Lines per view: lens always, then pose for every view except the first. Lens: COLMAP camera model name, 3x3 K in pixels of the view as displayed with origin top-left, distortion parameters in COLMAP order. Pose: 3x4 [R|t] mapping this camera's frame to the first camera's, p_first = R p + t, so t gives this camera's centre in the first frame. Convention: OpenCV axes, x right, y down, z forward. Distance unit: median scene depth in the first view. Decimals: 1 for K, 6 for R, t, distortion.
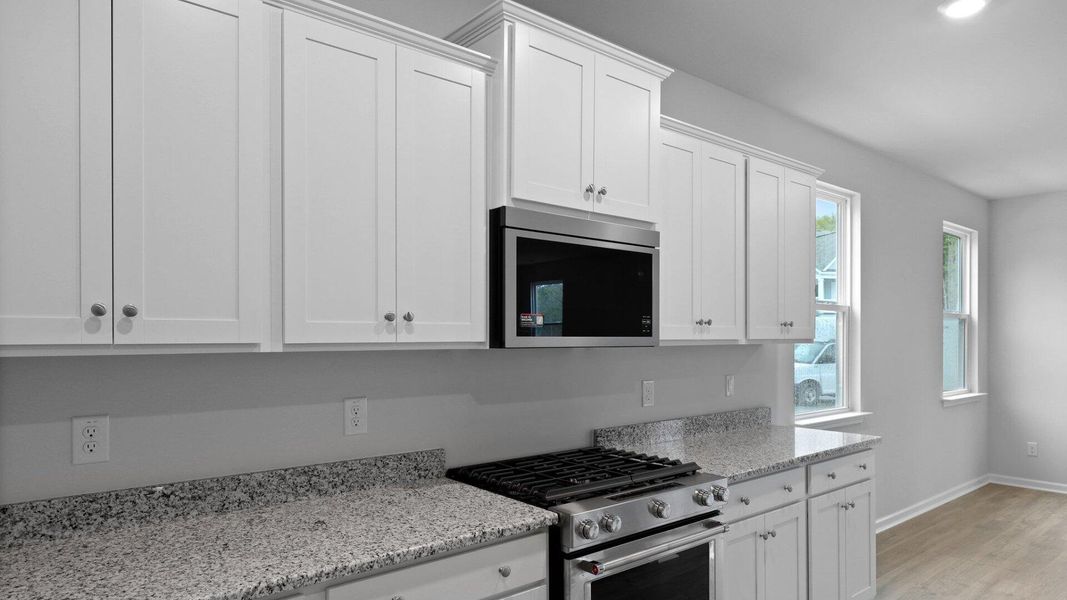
lens RADIAL K [[554.4, 0, 499.0], [0, 554.4, 338.7], [0, 0, 1]] dist [-0.001163, -0.000069]
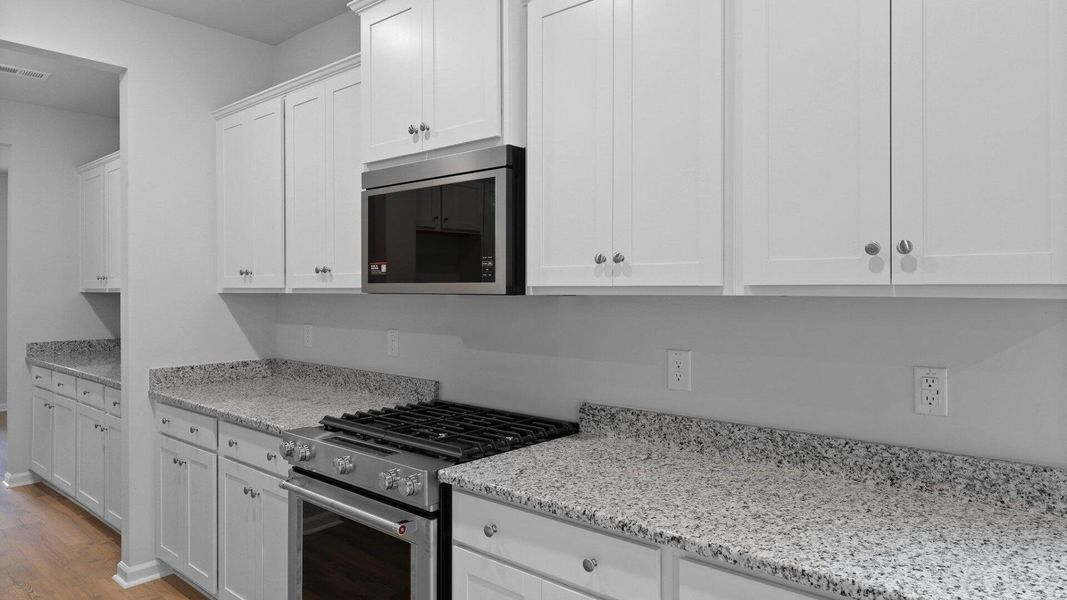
lens RADIAL K [[682.2, 0, 533.5], [0, 682.2, 300.0], [0, 0, 1]] dist [0.004271, -0.001895]
pose [[0.231866, 0.025809, -0.972405, 1.238712], [0.007814, 0.999566, 0.028393, -0.005634], [0.972716, -0.014182, 0.231564, 0.829871]]
